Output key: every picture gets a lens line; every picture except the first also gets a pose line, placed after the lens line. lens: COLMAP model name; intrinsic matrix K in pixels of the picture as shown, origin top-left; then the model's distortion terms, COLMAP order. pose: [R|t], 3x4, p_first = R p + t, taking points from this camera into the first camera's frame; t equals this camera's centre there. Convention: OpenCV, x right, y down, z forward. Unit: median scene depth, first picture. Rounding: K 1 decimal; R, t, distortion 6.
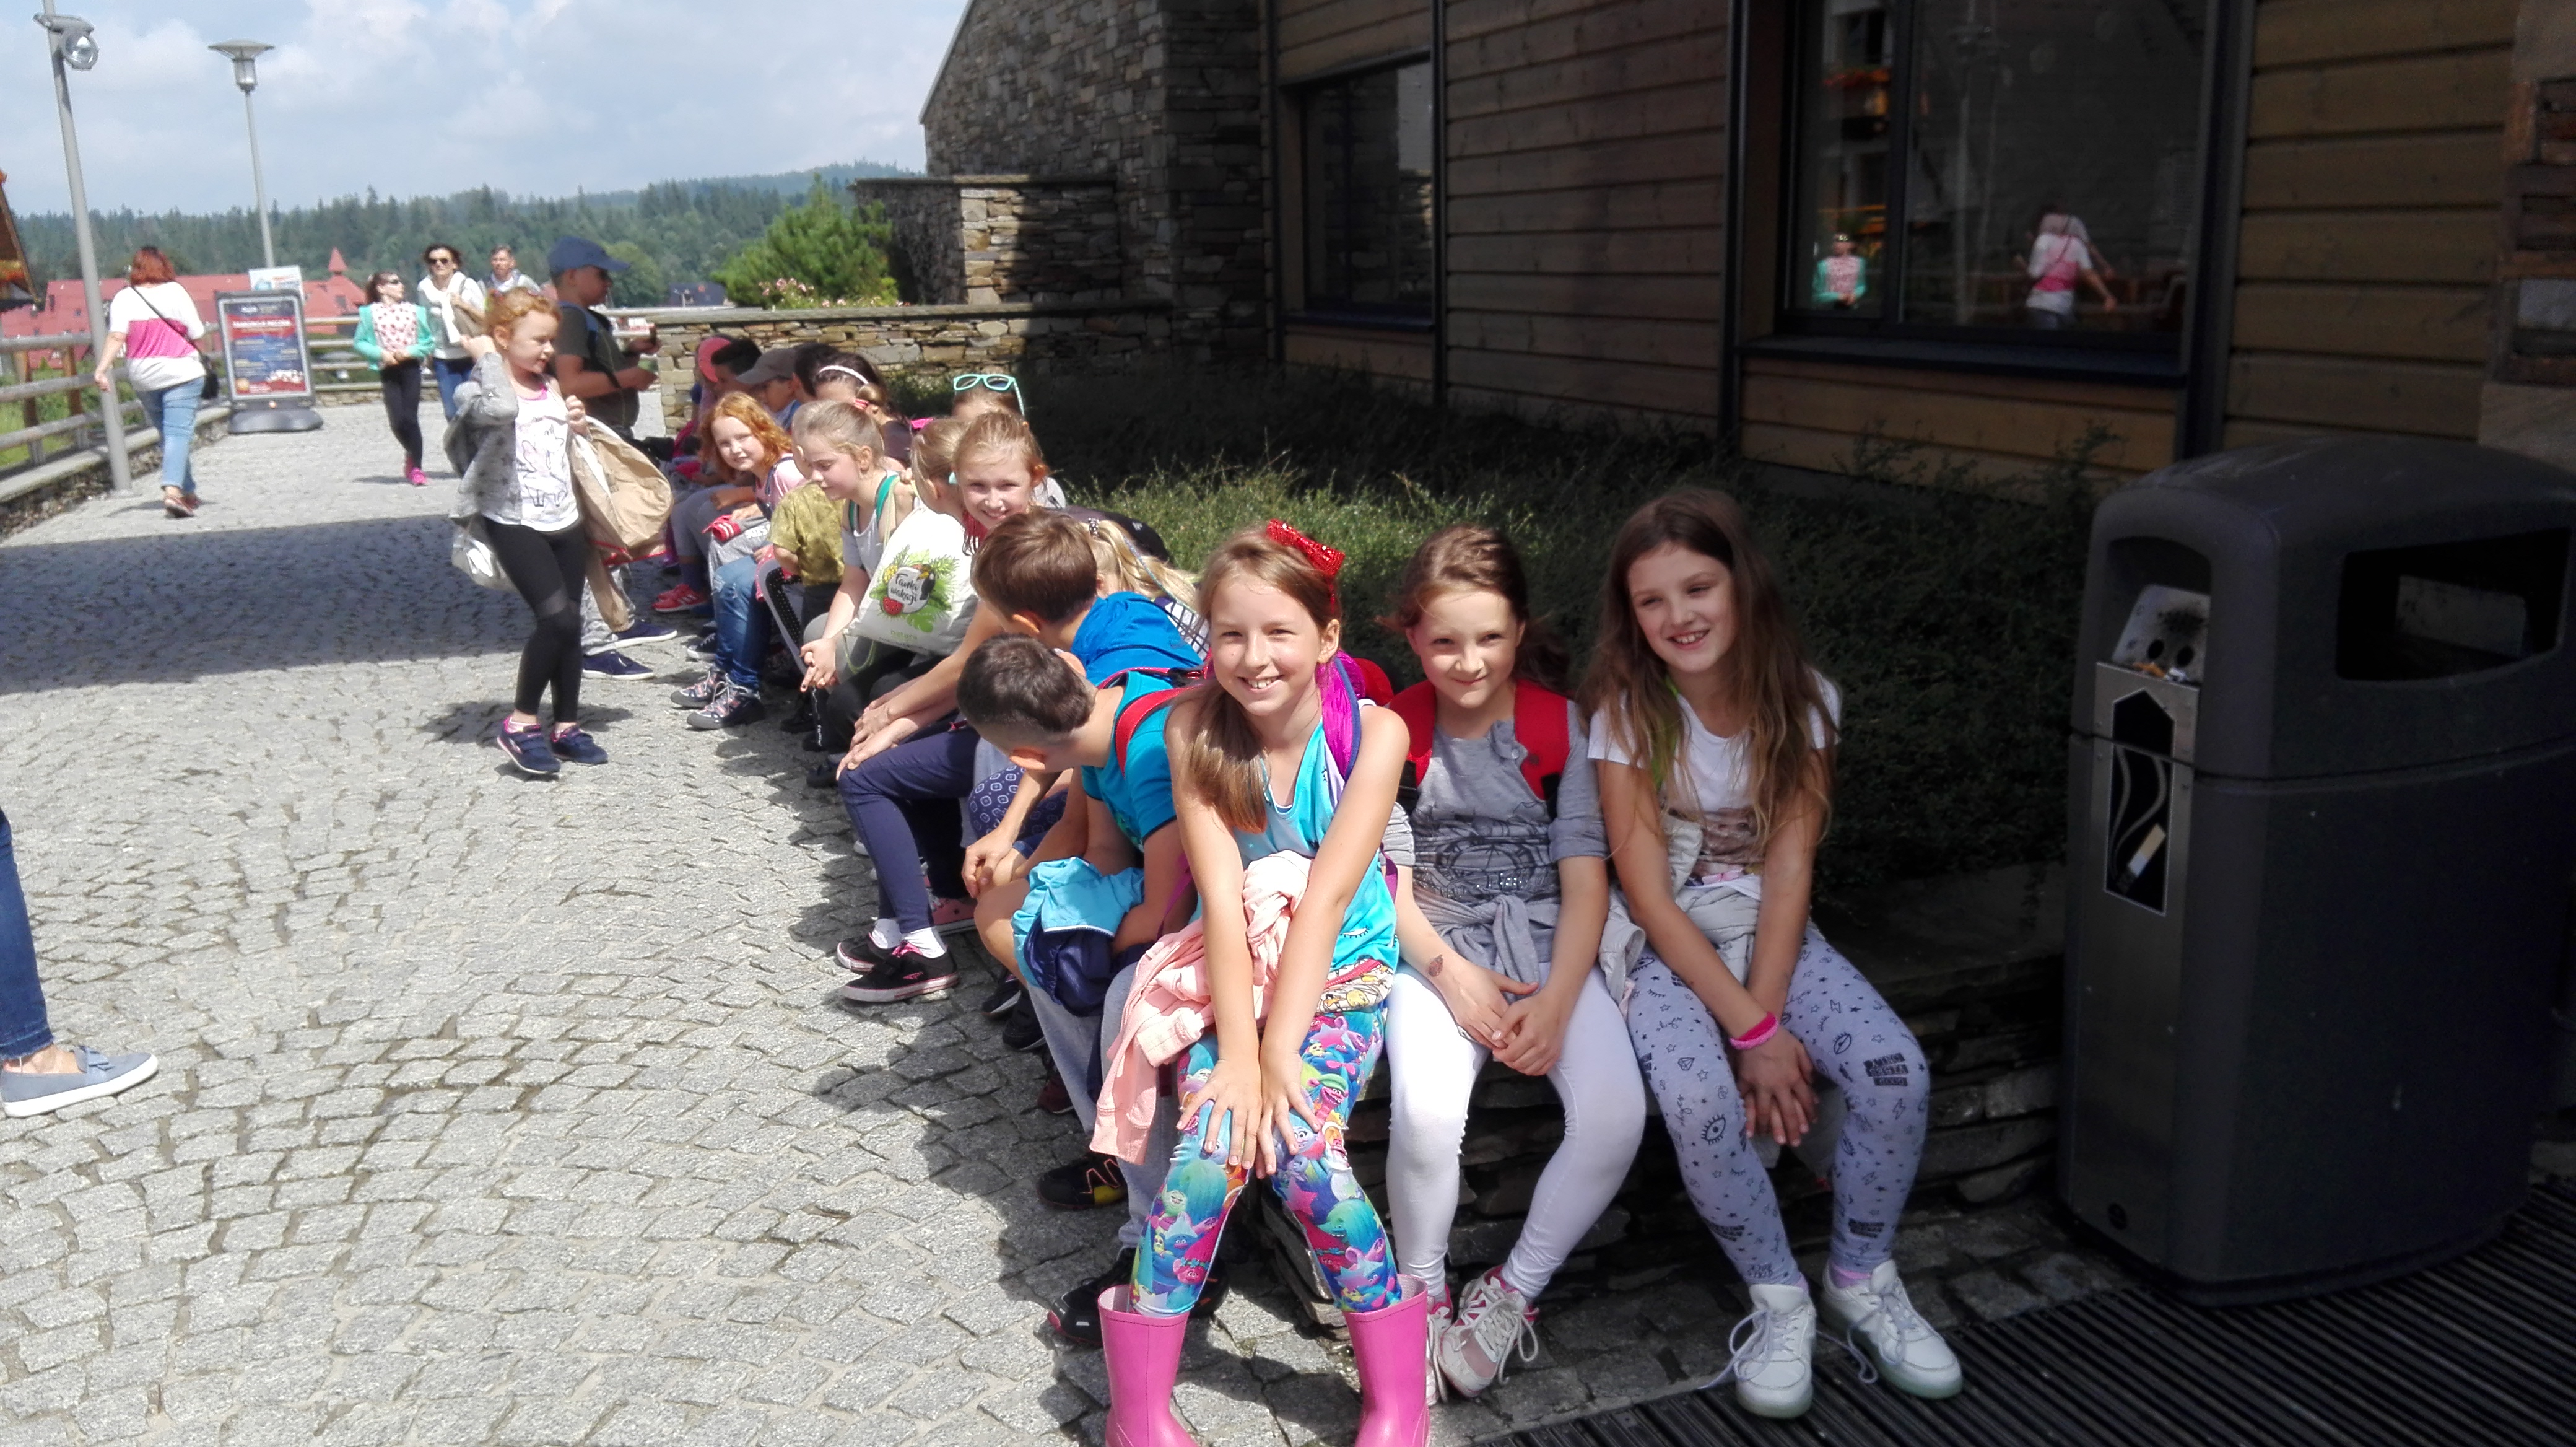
lens RADIAL K [[1948.4, 0, 1288.0], [0, 1948.4, 723.5], [0, 0, 1]] dist [0.007959, -0.093126]
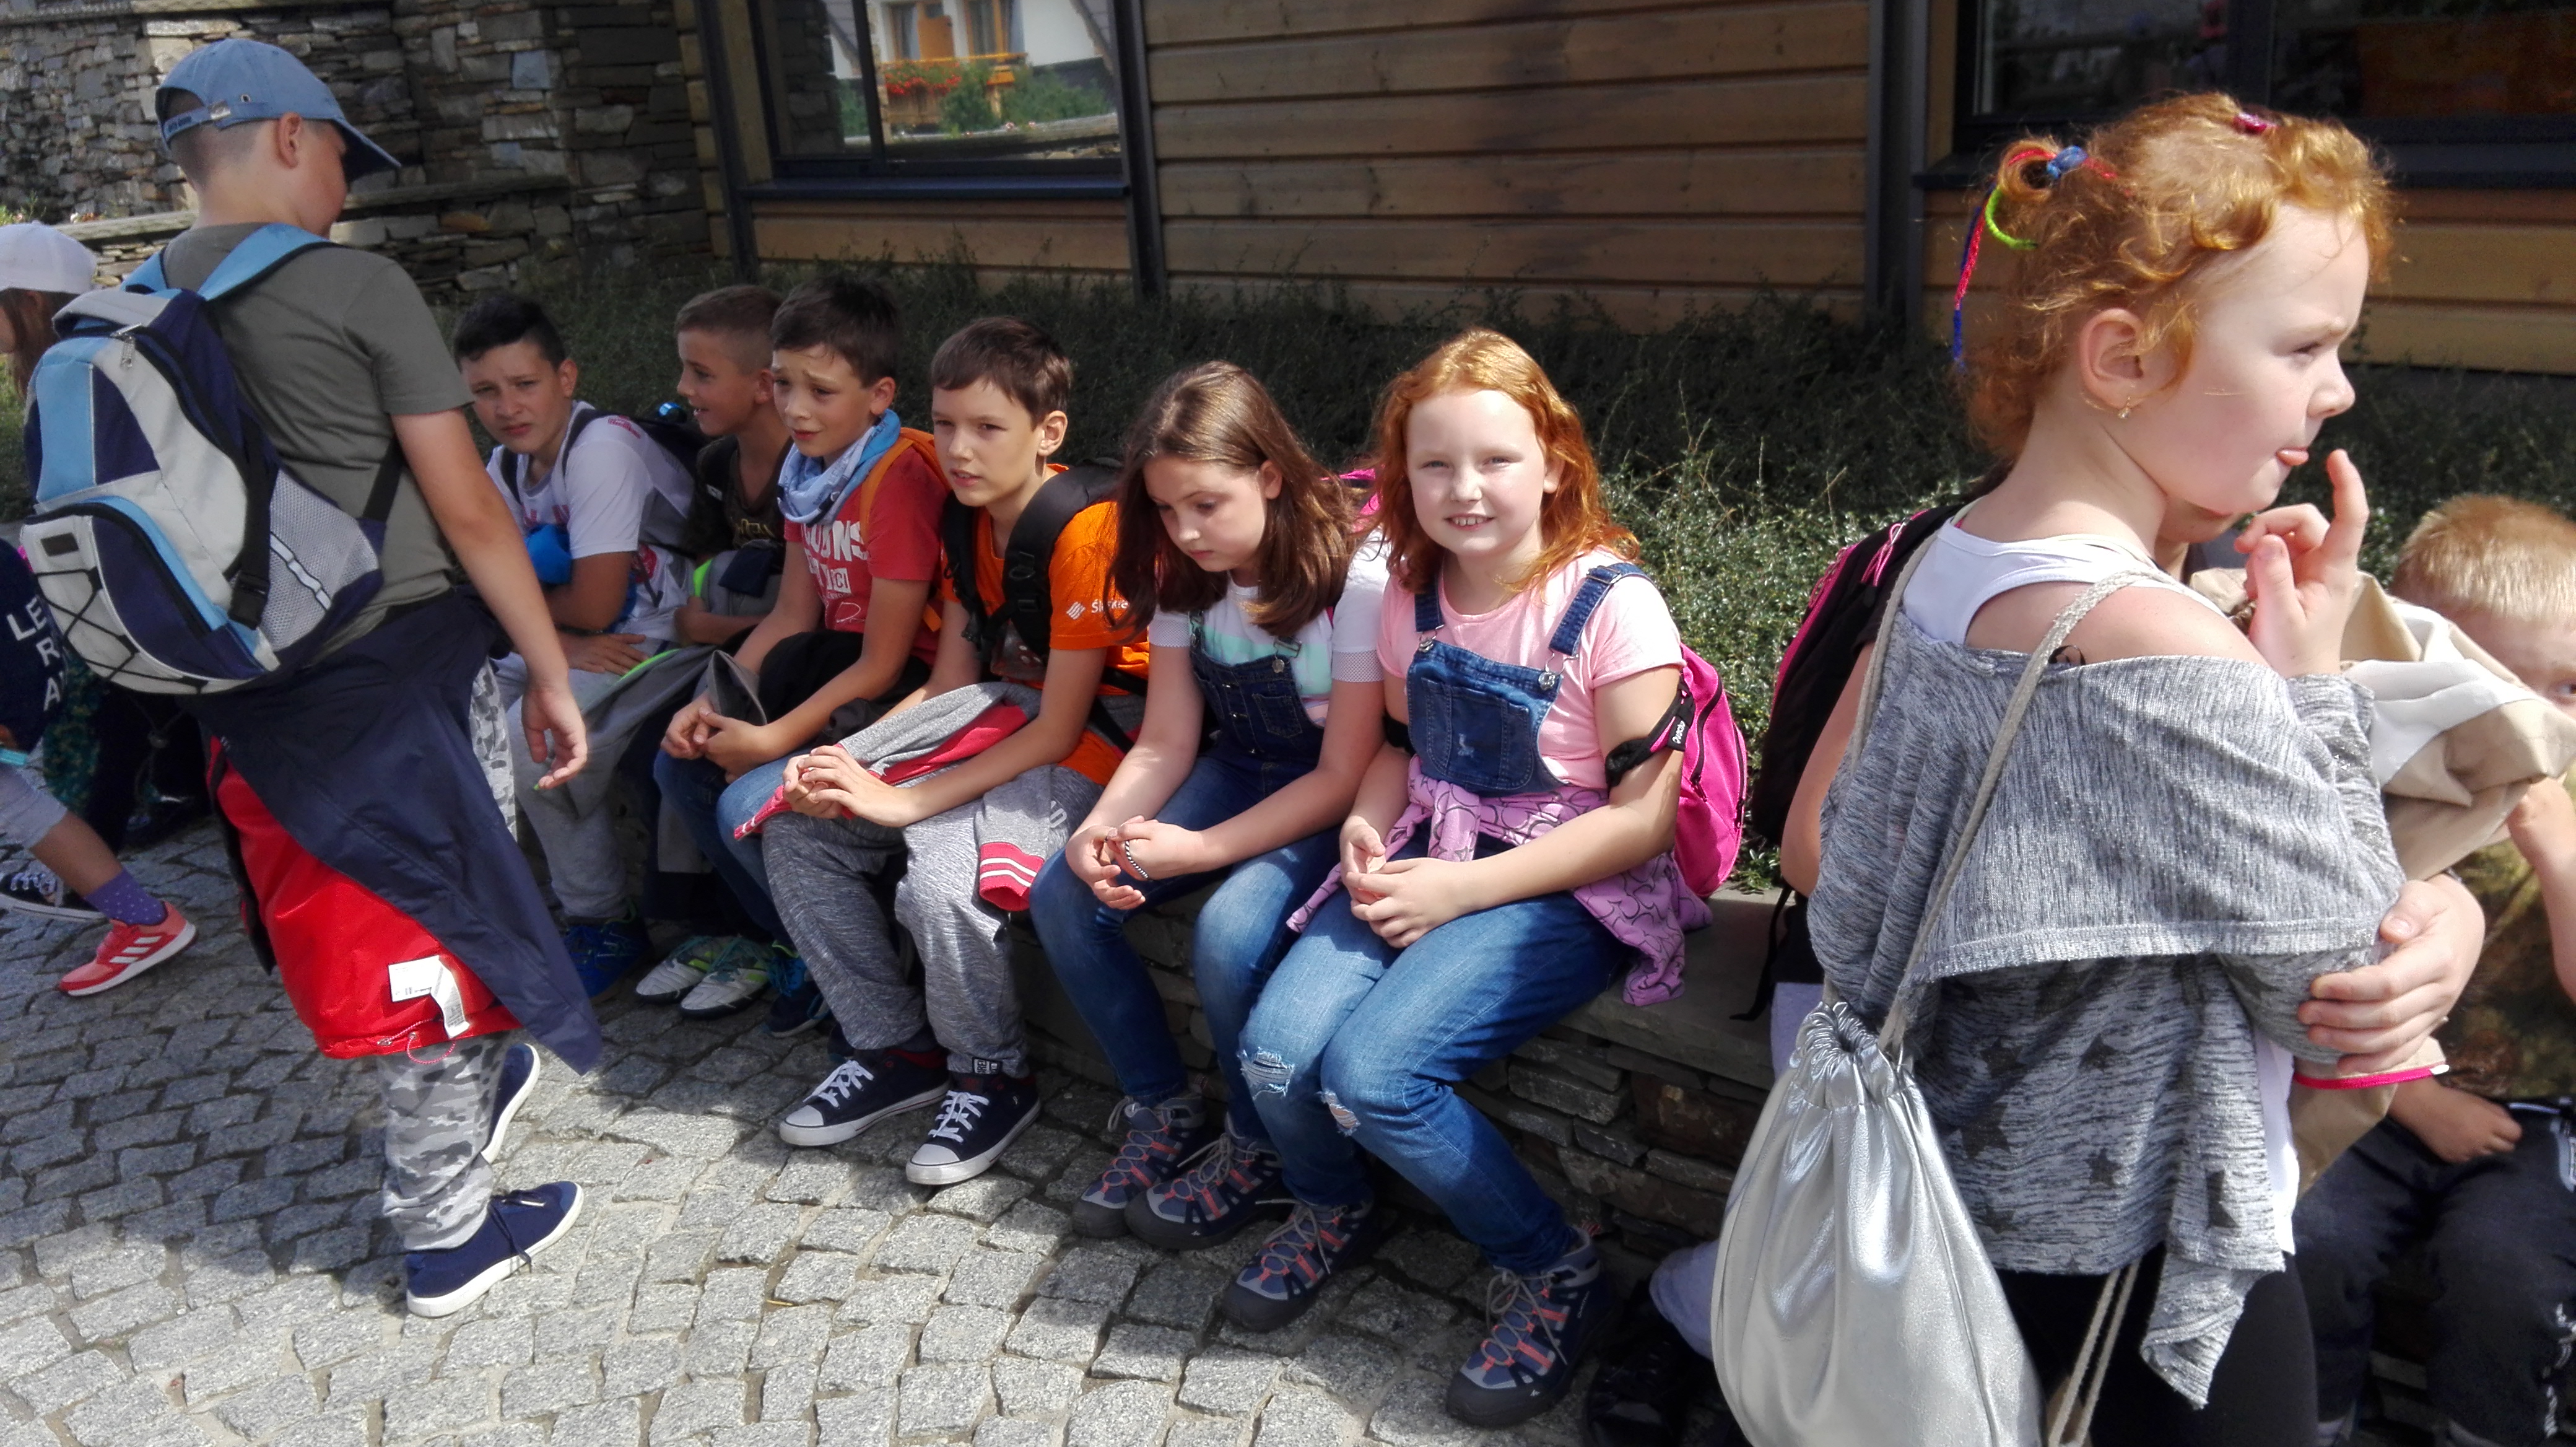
lens RADIAL K [[1948.4, 0, 1288.0], [0, 1948.4, 723.5], [0, 0, 1]] dist [0.007959, -0.093126]
pose [[0.881995, -0.175360, 0.437417, -0.162057], [0.146132, 0.984207, 0.099912, -0.067994], [-0.448029, -0.024202, 0.893691, 0.311555]]
